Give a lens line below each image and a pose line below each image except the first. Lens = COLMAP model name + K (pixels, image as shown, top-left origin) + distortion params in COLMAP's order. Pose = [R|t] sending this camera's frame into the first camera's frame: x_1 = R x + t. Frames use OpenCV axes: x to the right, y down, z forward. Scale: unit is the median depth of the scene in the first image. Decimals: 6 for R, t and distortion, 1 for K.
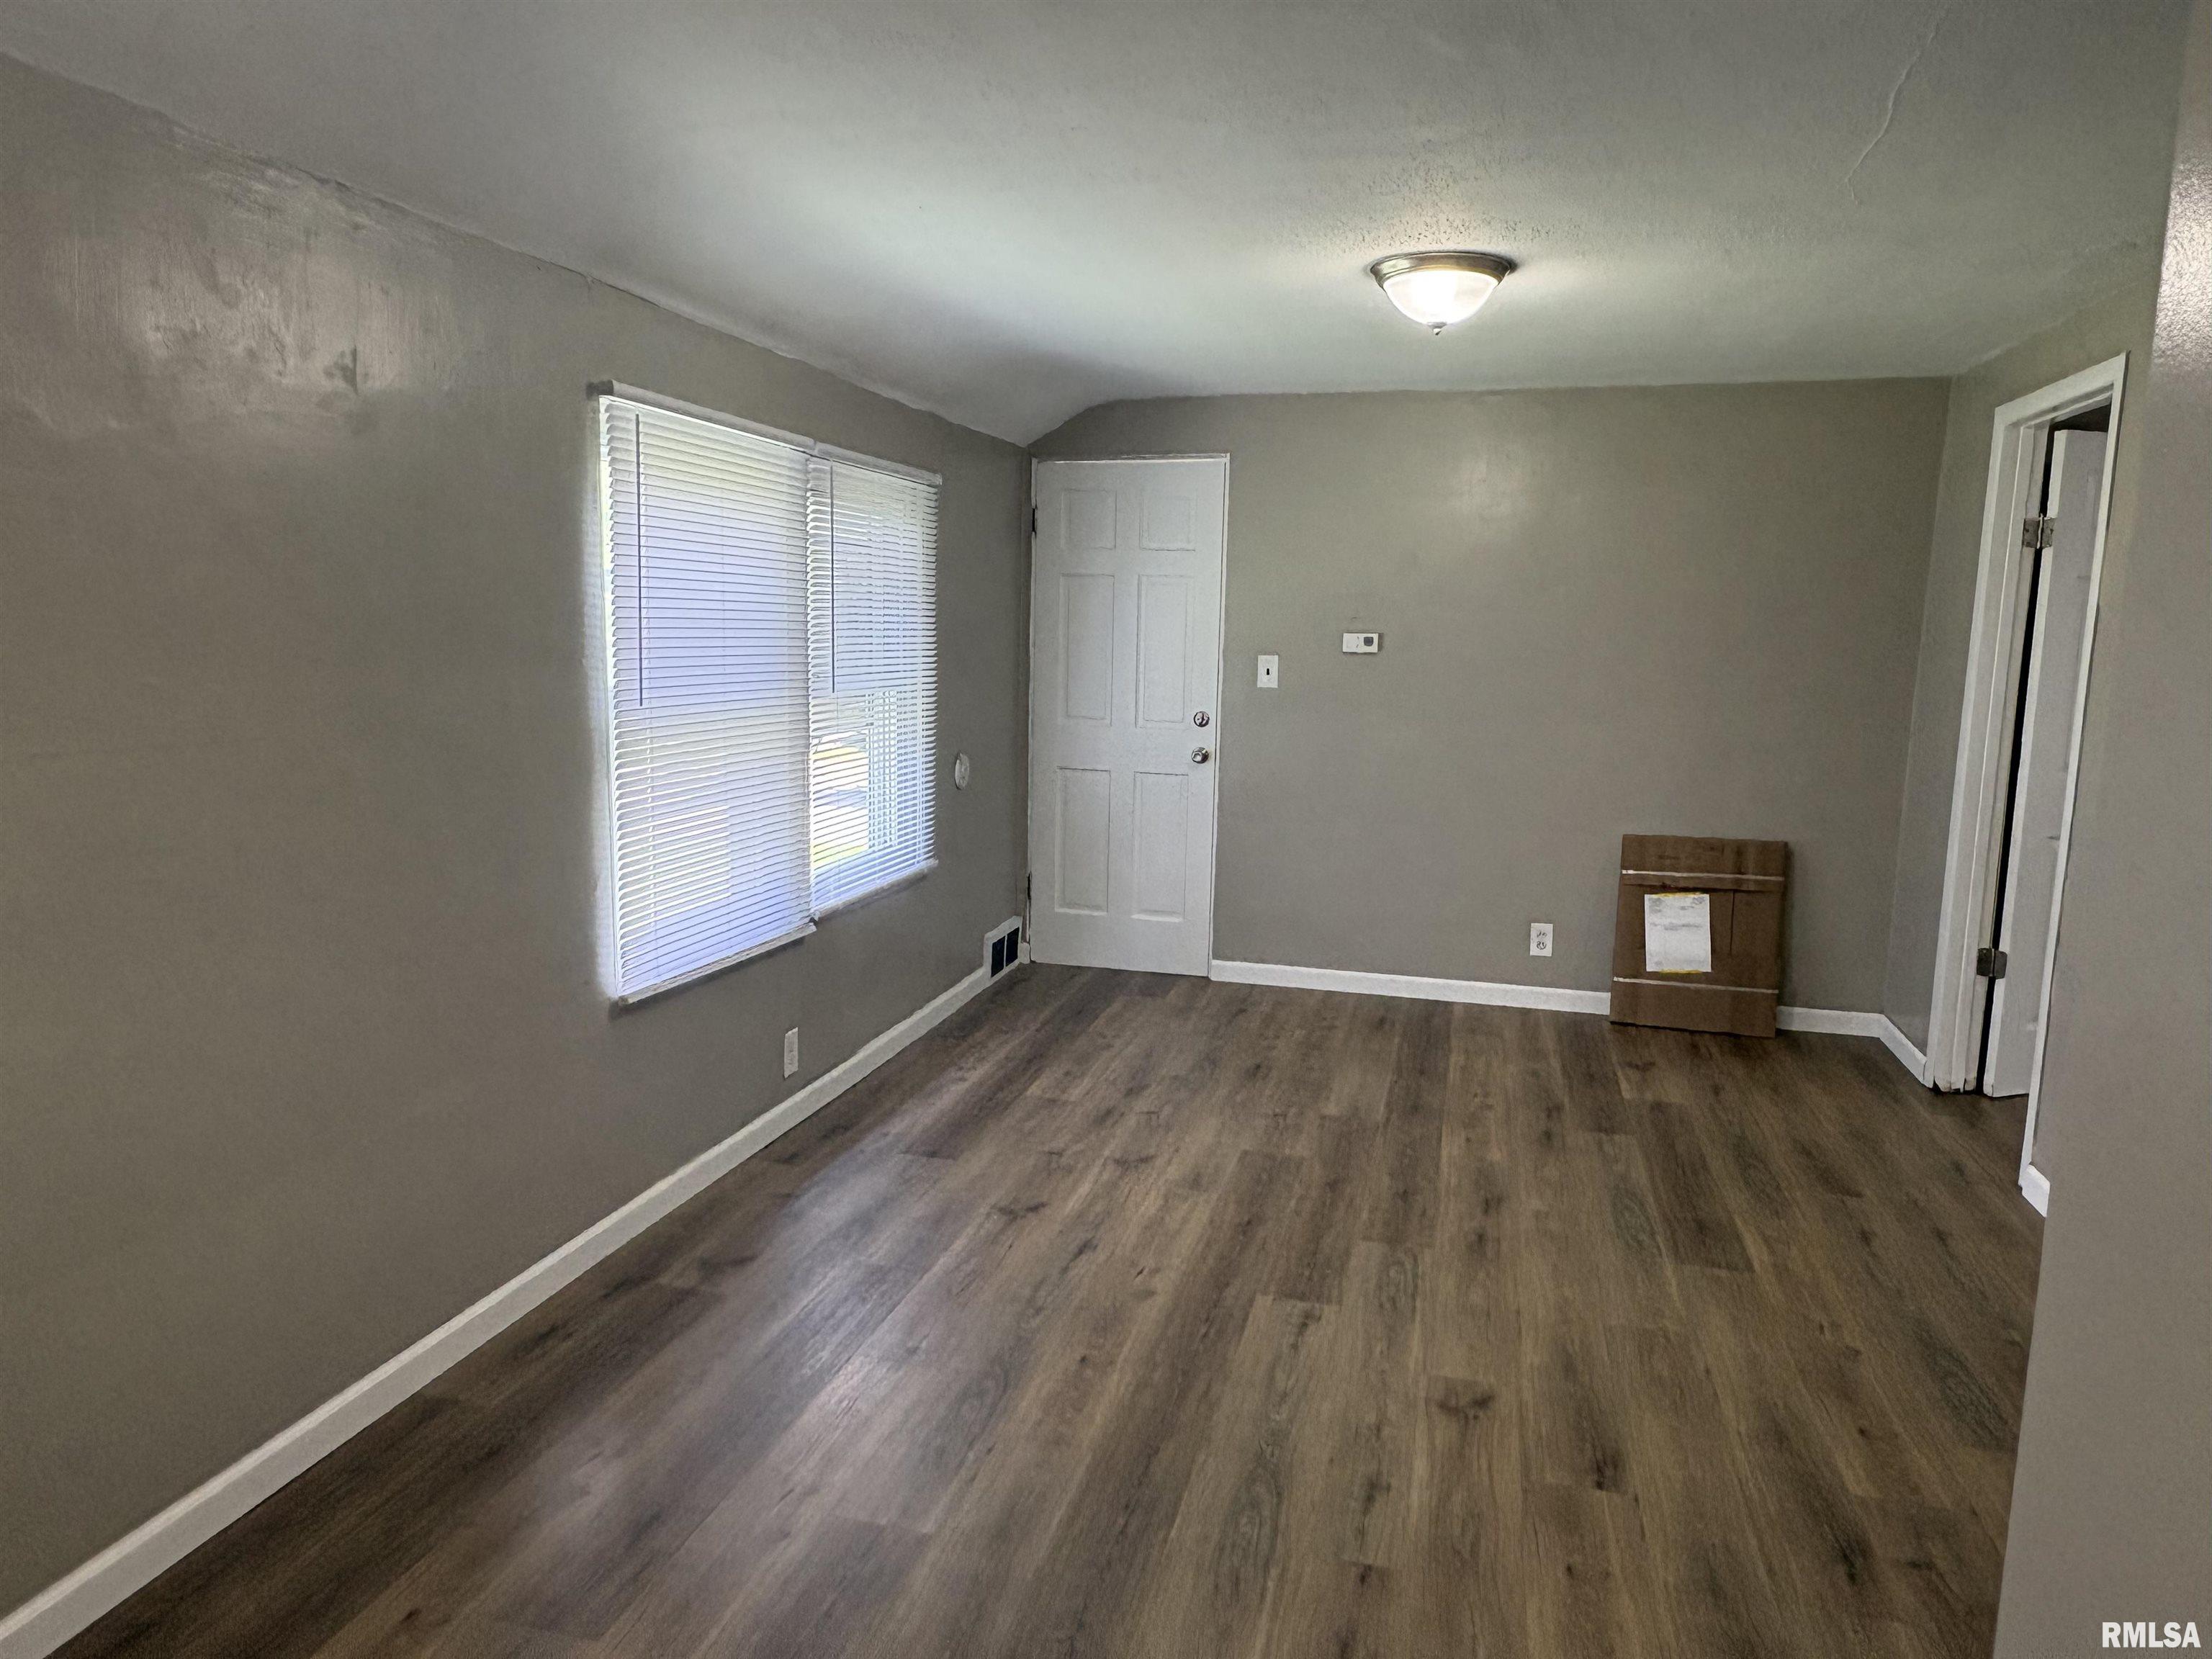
lens RADIAL K [[1402.5, 0, 1103.7], [0, 1402.5, 823.6], [0, 0, 1]] dist [0.005954, 0.001851]
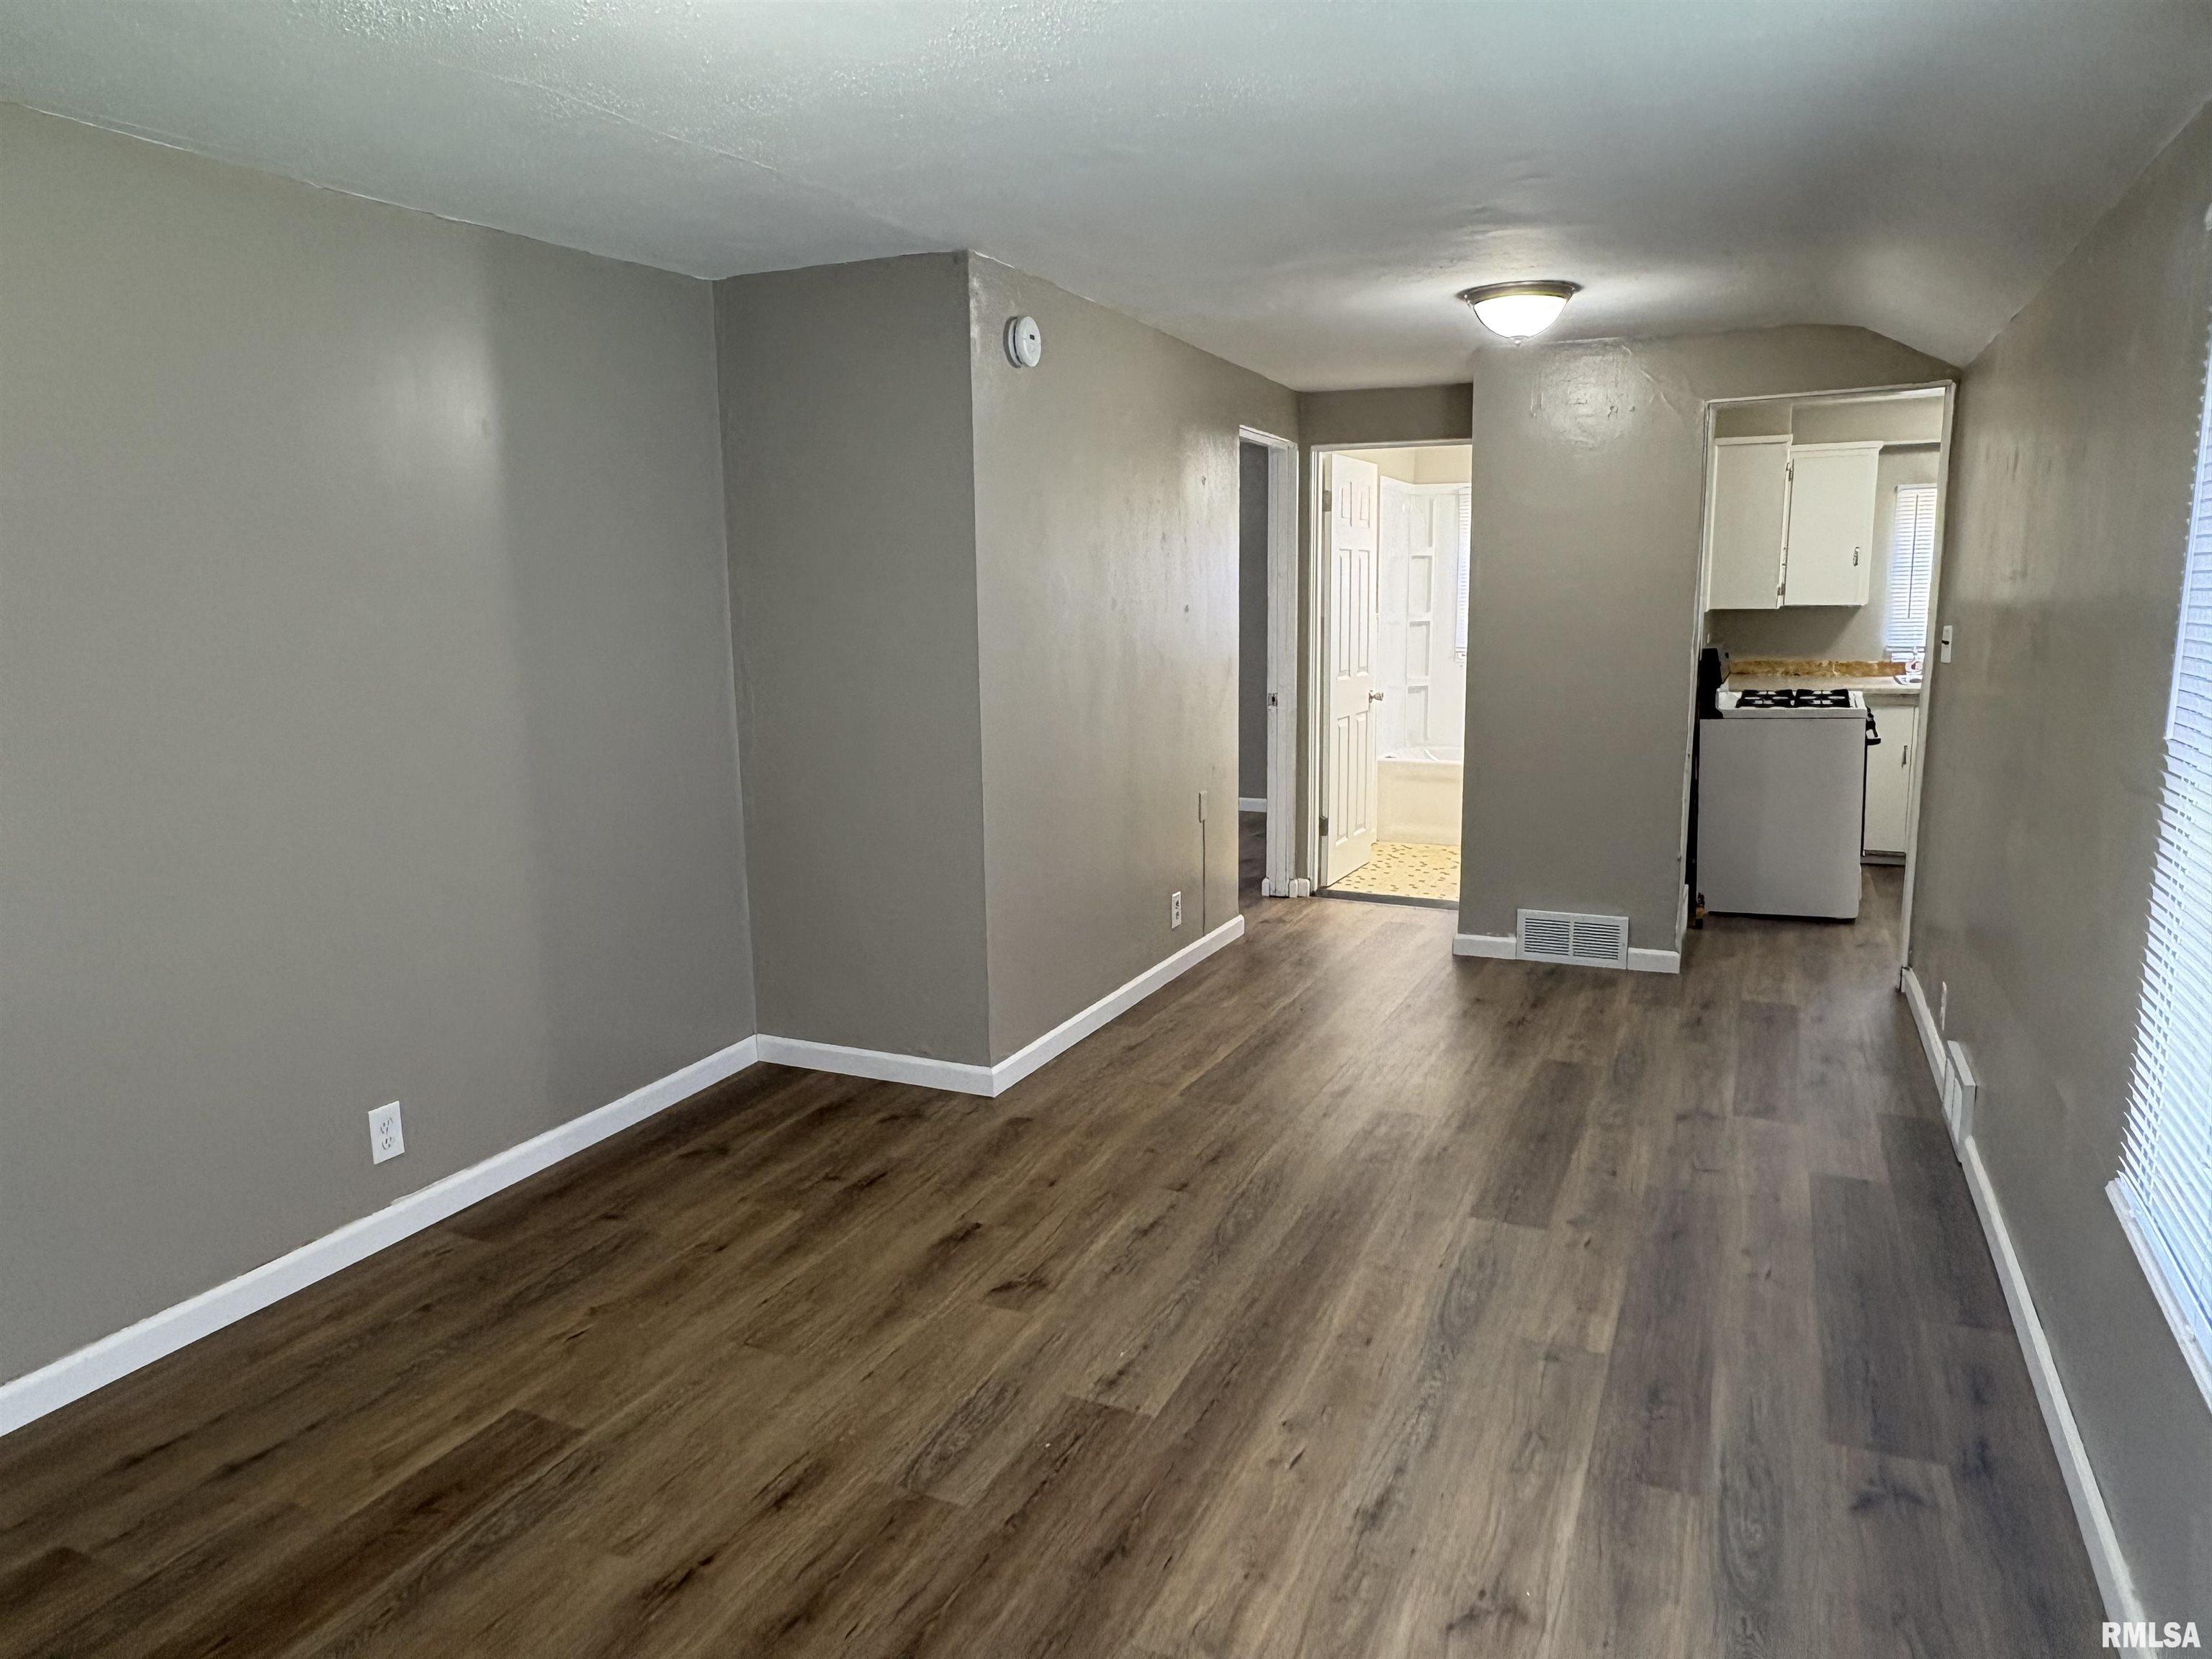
lens RADIAL K [[1402.5, 0, 1105.3], [0, 1402.5, 831.2], [0, 0, 1]] dist [0.005954, 0.001851]
pose [[-0.985125, -0.035645, 0.168104, 0.013401], [0.018517, 0.950536, 0.310063, -0.247168], [-0.170841, 0.308563, -0.935736, 1.695195]]
